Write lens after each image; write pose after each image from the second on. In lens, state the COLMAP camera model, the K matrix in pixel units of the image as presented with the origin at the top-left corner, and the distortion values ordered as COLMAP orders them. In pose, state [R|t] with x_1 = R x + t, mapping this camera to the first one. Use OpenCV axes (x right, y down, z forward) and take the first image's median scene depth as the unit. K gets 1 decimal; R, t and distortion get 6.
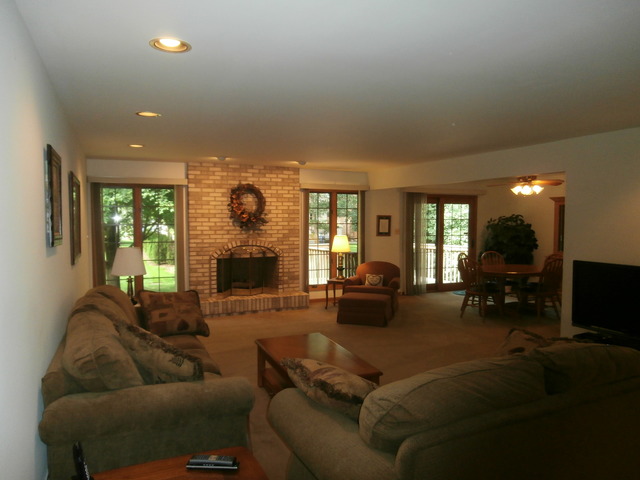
lens RADIAL K [[448.2, 0, 320.0], [0, 448.2, 240.0], [0, 0, 1]] dist [-0.003866, -0.002087]
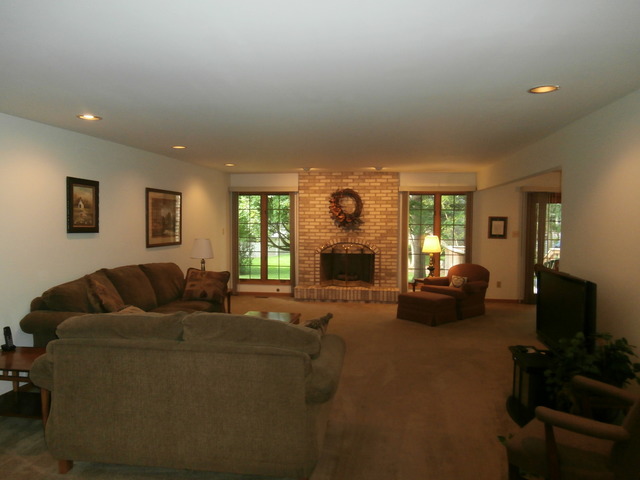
lens RADIAL K [[448.2, 0, 320.0], [0, 448.2, 240.0], [0, 0, 1]] dist [-0.003866, -0.002087]
pose [[0.851685, 0.029608, -0.523217, 0.377117], [-0.030791, 0.999505, 0.006440, -0.000309], [0.523149, 0.010626, 0.852175, -0.006543]]
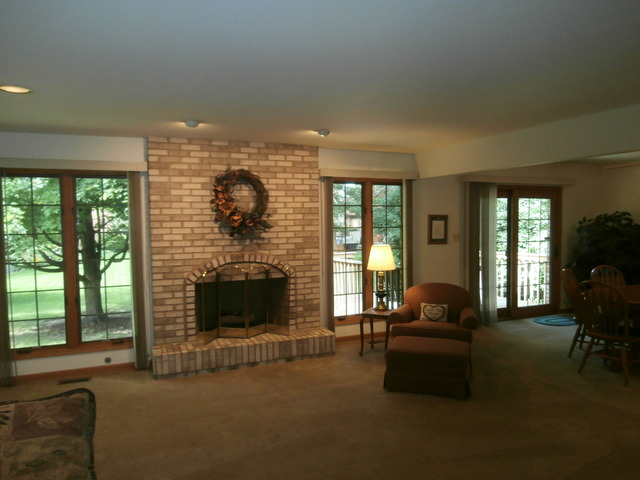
lens RADIAL K [[470.6, 0, 335.3], [0, 470.6, 241.2], [0, 0, 1]] dist [-0.000858, 0.000021]
pose [[0.999919, -0.011957, -0.004270, -0.019756], [0.011946, 0.999925, -0.002692, -0.015548], [0.004302, 0.002641, 0.999987, 0.301942]]
